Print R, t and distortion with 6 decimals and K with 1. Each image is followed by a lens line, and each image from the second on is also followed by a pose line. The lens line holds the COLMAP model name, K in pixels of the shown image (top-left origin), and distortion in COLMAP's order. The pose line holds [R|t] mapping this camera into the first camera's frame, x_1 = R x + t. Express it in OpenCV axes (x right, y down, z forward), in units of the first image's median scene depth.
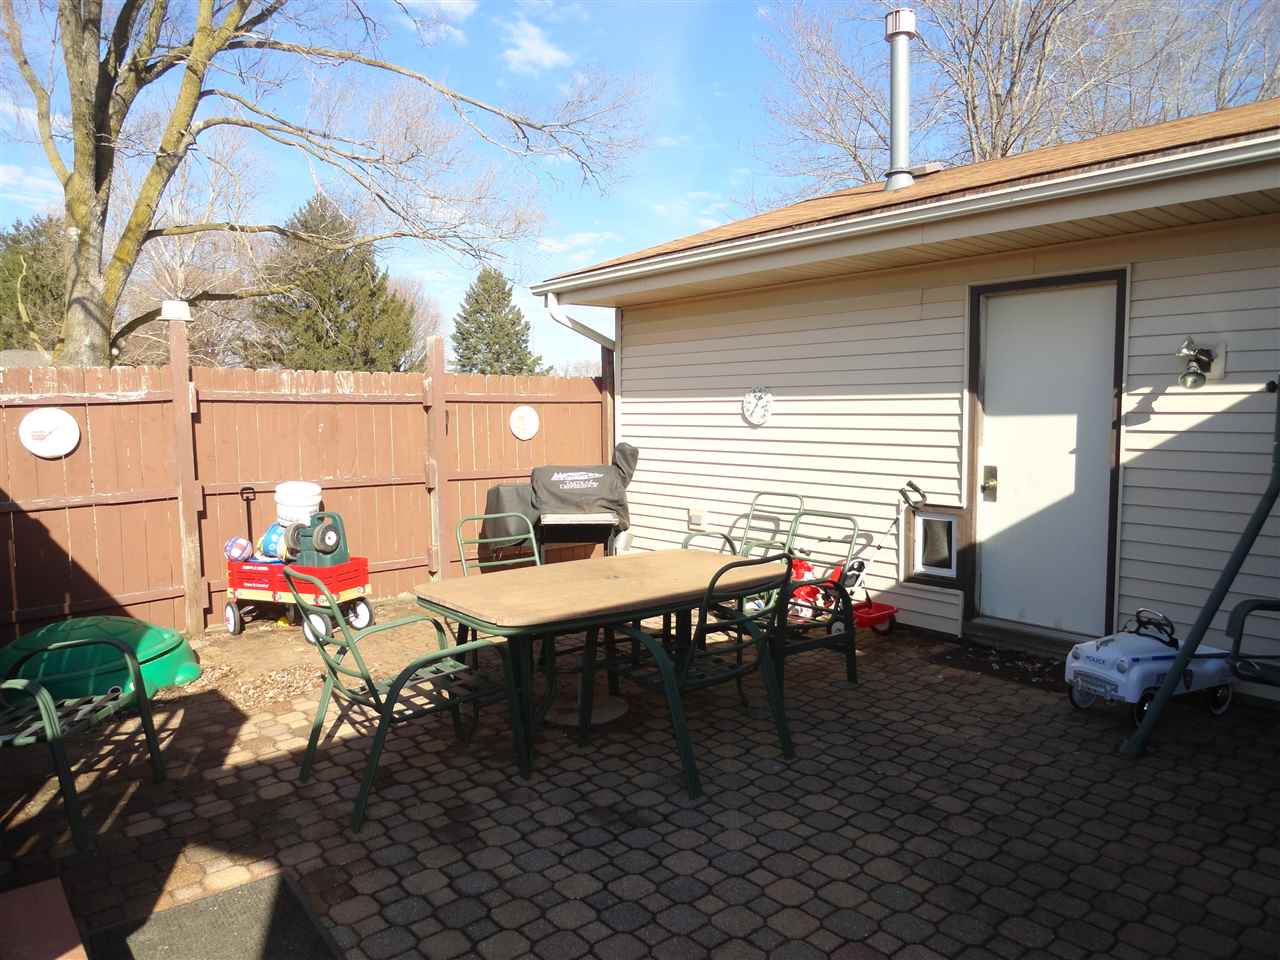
lens RADIAL K [[884.0, 0, 639.3], [0, 884.0, 480.7], [0, 0, 1]] dist [0.002461, 0.005110]
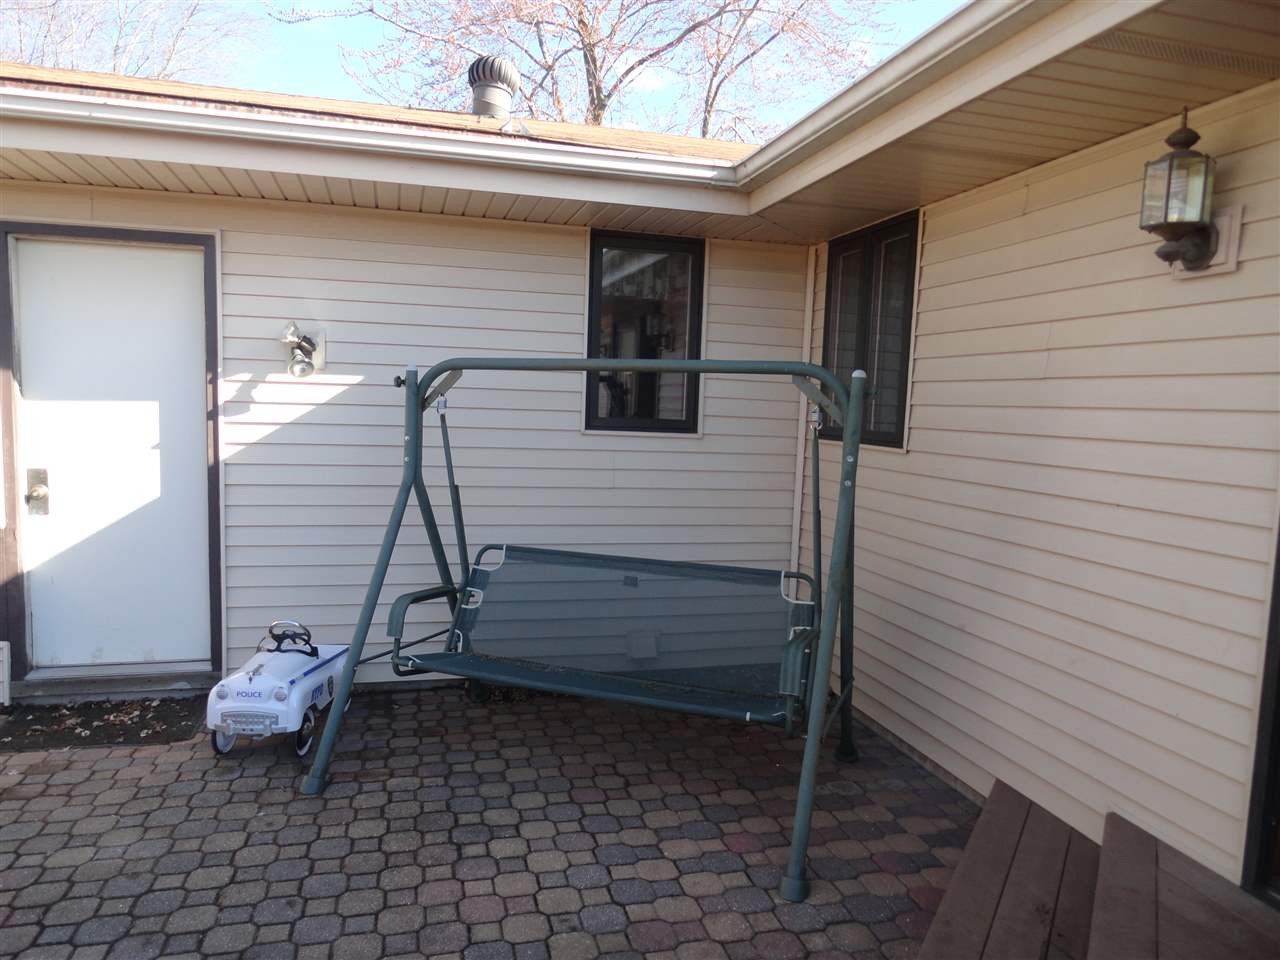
lens RADIAL K [[884.0, 0, 638.0], [0, 884.0, 482.2], [0, 0, 1]] dist [0.002461, 0.005110]
pose [[0.439044, -0.068499, 0.895851, -0.064265], [0.043438, 0.997542, 0.054986, -0.029314], [-0.897415, 0.014772, 0.440940, 0.263233]]
